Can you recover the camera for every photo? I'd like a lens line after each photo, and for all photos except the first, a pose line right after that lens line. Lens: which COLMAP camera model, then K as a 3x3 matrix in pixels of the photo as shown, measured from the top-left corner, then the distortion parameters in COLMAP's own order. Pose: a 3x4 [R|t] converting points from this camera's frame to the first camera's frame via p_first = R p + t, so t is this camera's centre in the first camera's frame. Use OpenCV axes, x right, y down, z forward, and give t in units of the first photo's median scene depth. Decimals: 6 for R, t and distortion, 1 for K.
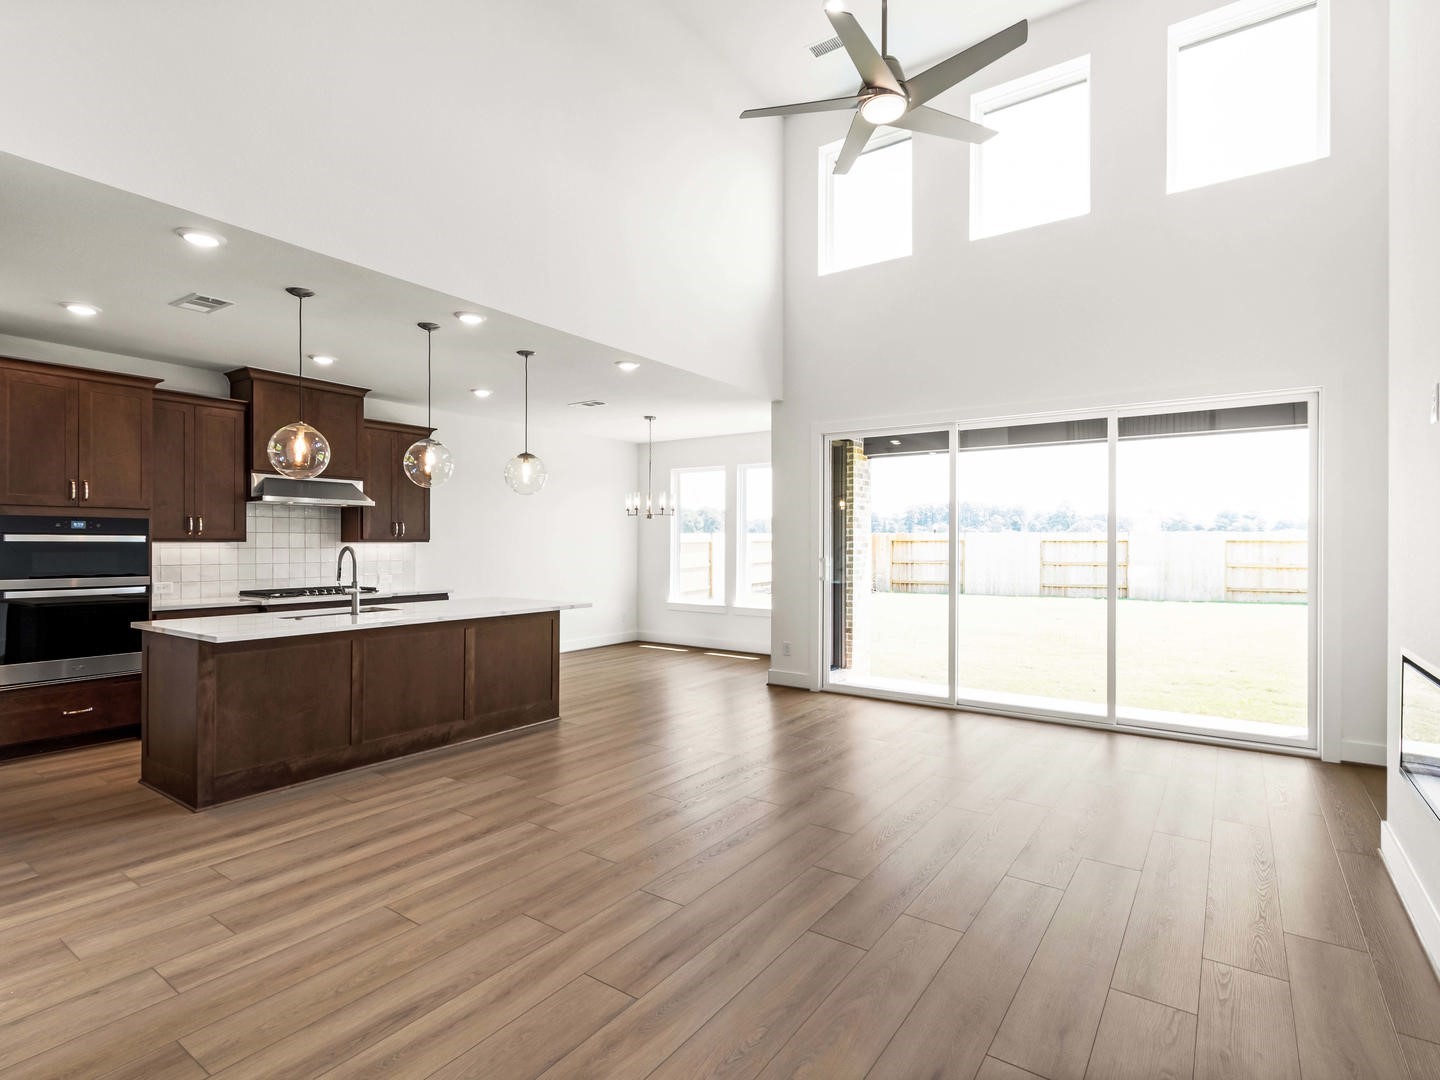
lens RADIAL K [[727.2, 0, 721.3], [0, 727.2, 541.0], [0, 0, 1]] dist [0.000472, 0.000028]
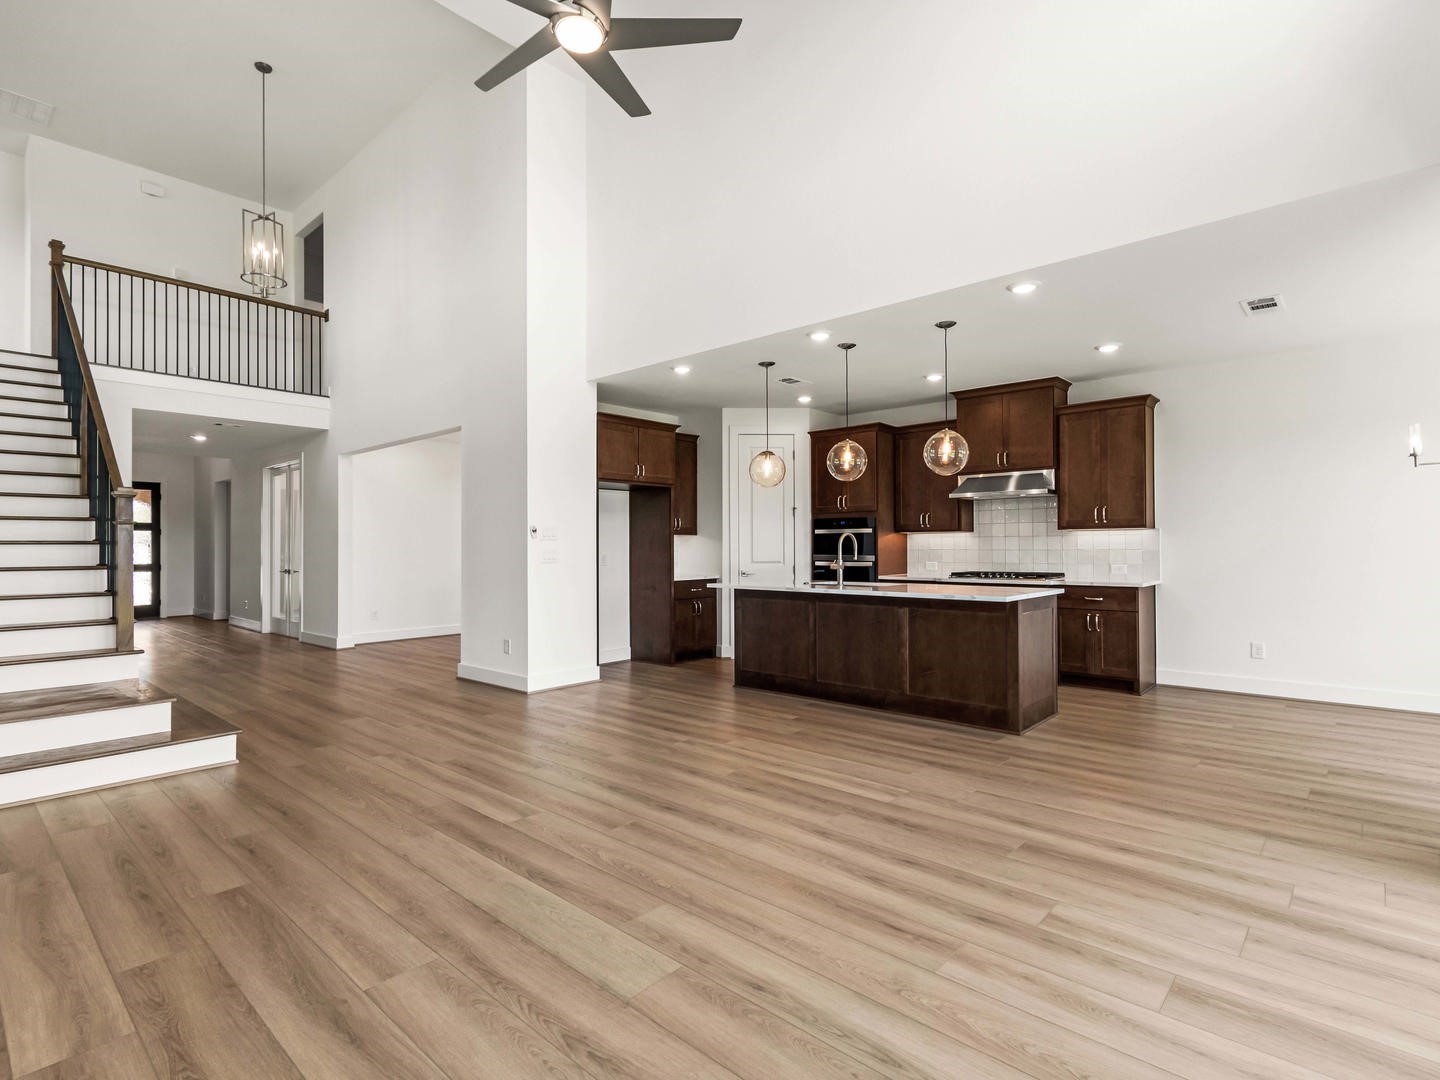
lens RADIAL K [[727.2, 0, 721.7], [0, 727.2, 545.0], [0, 0, 1]] dist [0.000472, 0.000028]
pose [[-0.132605, -0.003972, -0.991161, 0.742738], [0.009605, 0.999940, -0.005292, 0.031395], [0.991122, -0.010222, -0.132559, 0.883259]]
